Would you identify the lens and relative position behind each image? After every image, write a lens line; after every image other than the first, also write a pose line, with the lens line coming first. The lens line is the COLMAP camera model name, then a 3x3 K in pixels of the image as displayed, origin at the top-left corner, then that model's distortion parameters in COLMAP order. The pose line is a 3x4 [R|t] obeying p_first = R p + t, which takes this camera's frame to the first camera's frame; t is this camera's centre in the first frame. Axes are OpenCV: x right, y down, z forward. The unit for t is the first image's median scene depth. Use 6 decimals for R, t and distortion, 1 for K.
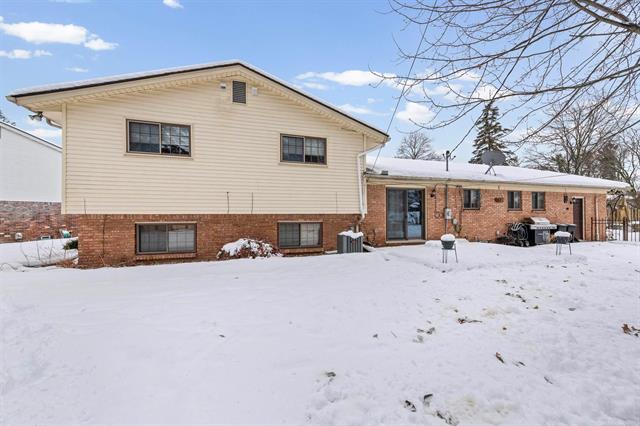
lens RADIAL K [[257.4, 0, 317.7], [0, 257.4, 207.5], [0, 0, 1]] dist [0.011872, -0.001471]
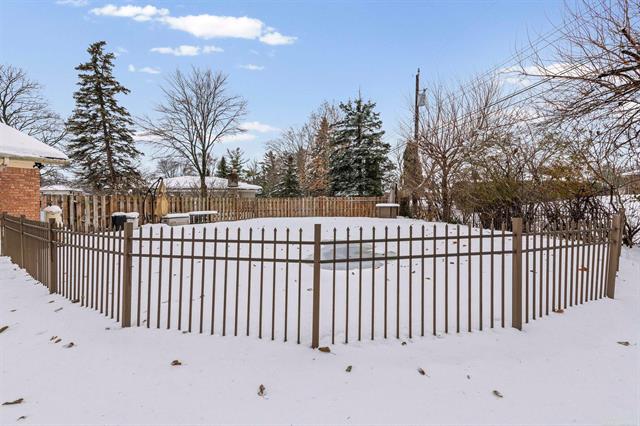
lens RADIAL K [[257.4, 0, 324.4], [0, 257.4, 211.1], [0, 0, 1]] dist [0.011872, -0.001471]
pose [[0.674838, -0.031515, 0.737293, 1.471963], [-0.010398, 0.998582, 0.052201, 0.004556], [-0.737893, -0.042893, 0.673554, 0.176327]]
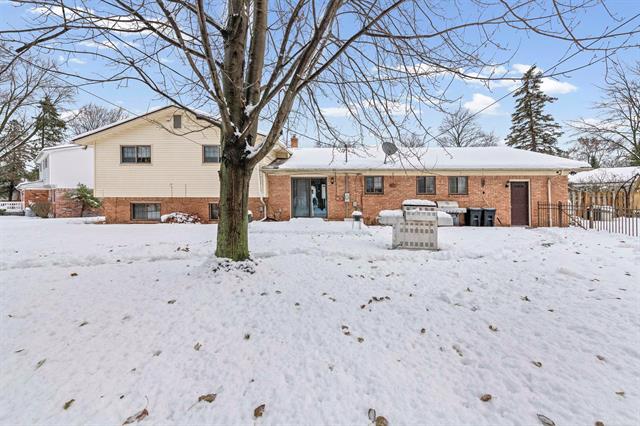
lens RADIAL K [[257.4, 0, 318.3], [0, 257.4, 195.4], [0, 0, 1]] dist [0.011872, -0.001471]
pose [[0.940639, 0.000048, -0.339408, 0.792492], [0.005801, 0.999852, 0.016218, -0.005679], [0.339358, -0.017224, 0.940500, -0.166937]]
